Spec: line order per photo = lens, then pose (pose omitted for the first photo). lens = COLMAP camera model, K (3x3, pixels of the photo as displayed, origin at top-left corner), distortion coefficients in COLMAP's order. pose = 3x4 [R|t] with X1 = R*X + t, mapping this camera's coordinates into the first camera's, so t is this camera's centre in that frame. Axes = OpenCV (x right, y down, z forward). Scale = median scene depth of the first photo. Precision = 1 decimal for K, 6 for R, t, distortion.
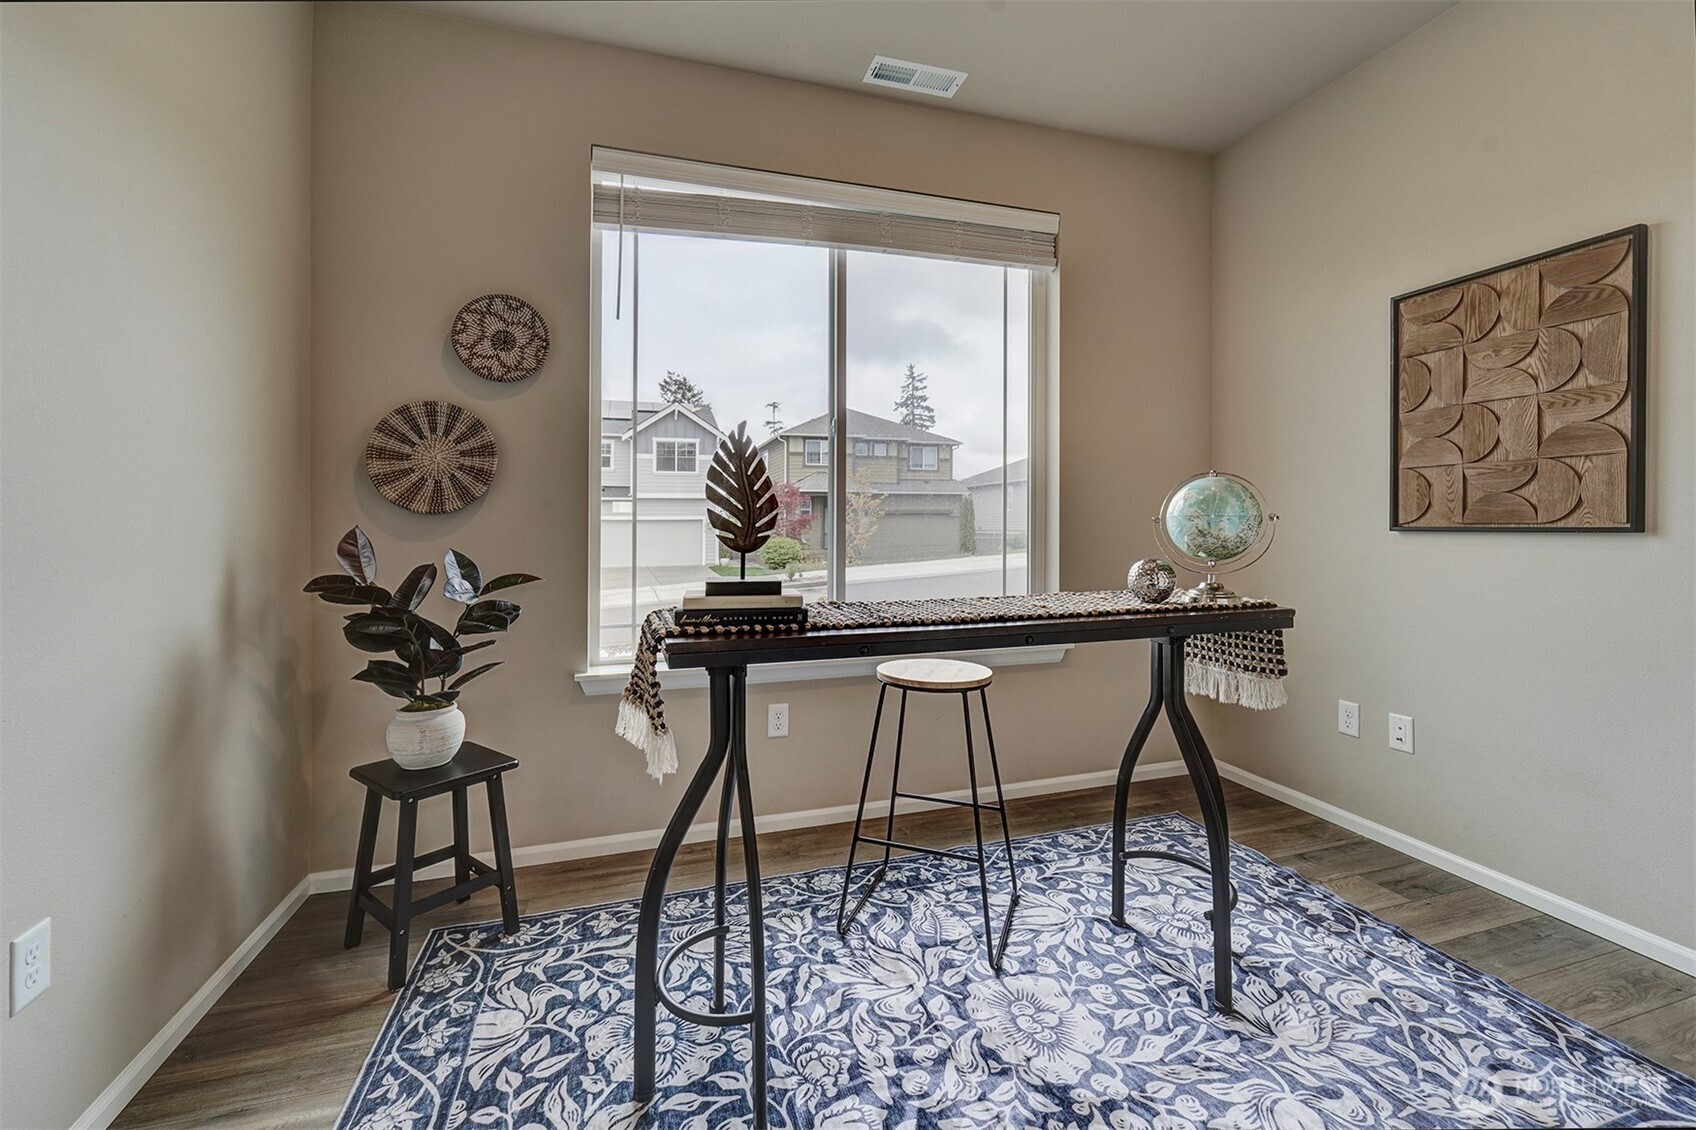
lens RADIAL K [[703.6, 0, 843.4], [0, 703.6, 558.0], [0, 0, 1]] dist [0.001250, 0.000180]
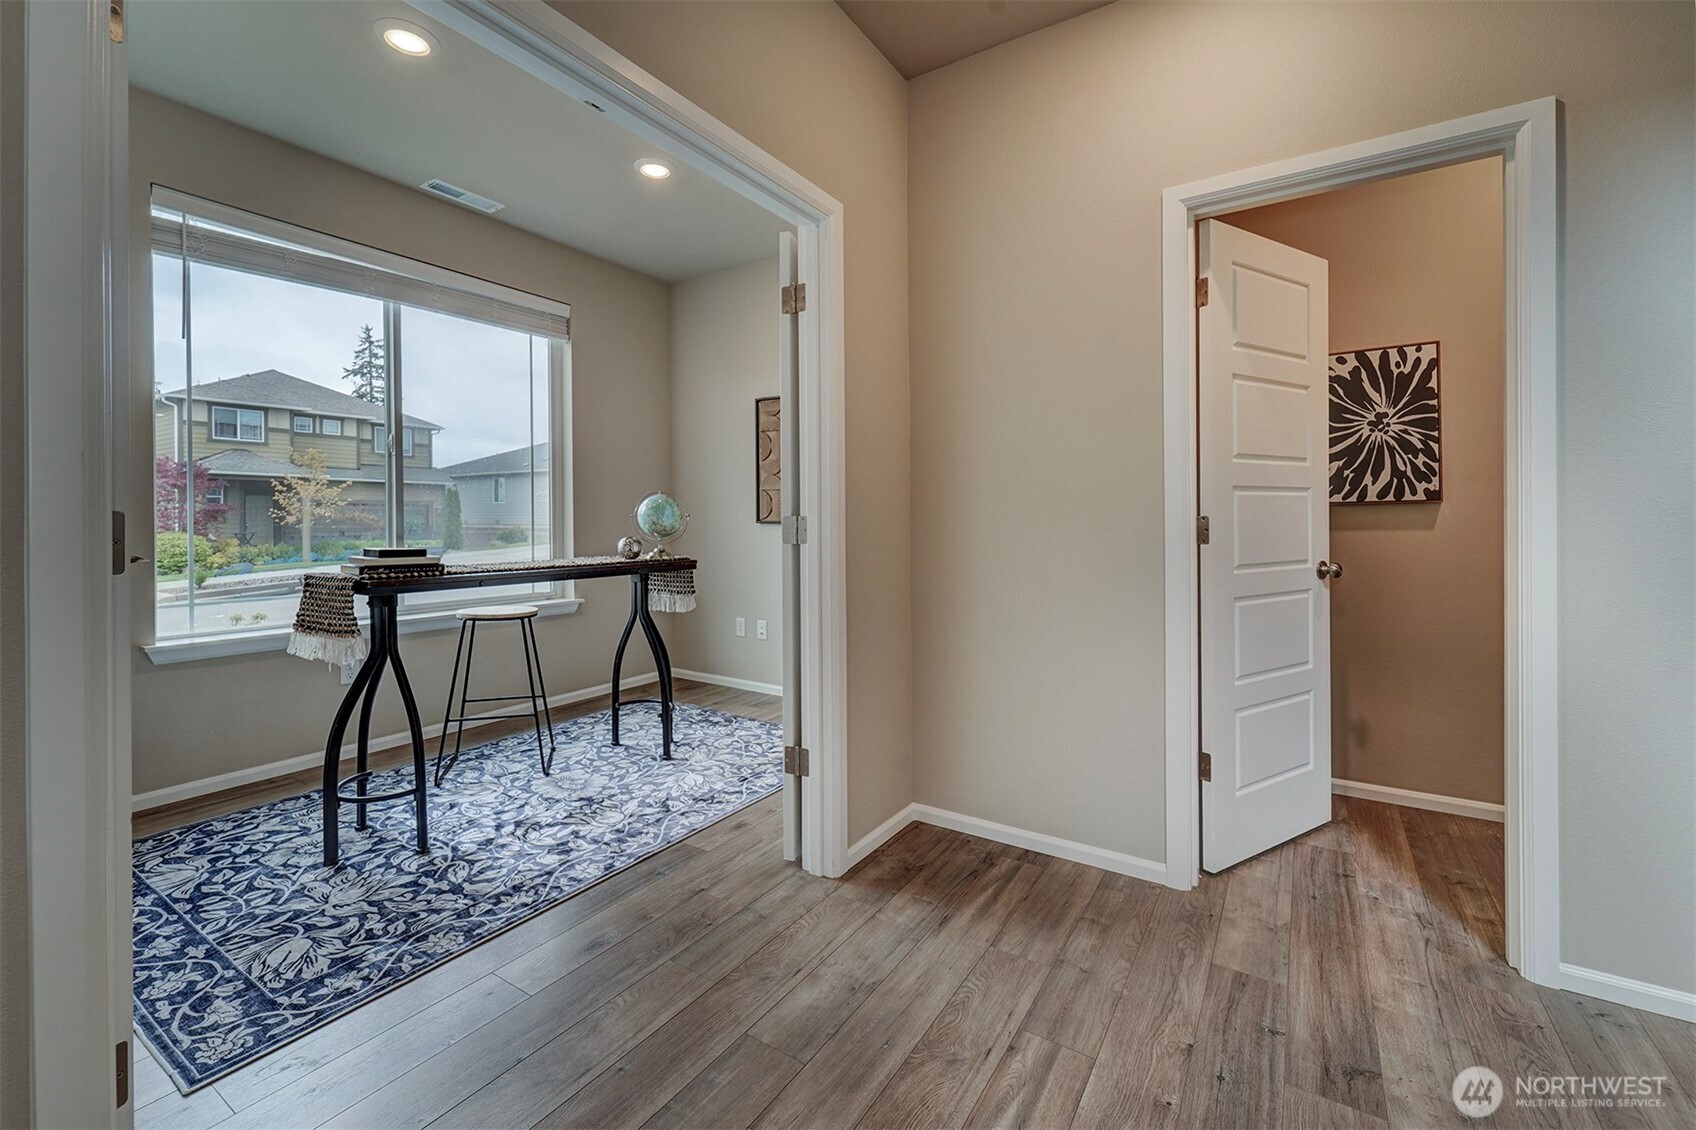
lens RADIAL K [[705.0, 0, 859.5], [0, 705.0, 525.4], [0, 0, 1]] dist [0.000944, -0.000211]
pose [[0.760977, 0.001103, 0.648778, -0.285072], [0.023776, 0.999279, -0.029588, 0.036354], [-0.648343, 0.037941, 0.760402, -0.743466]]
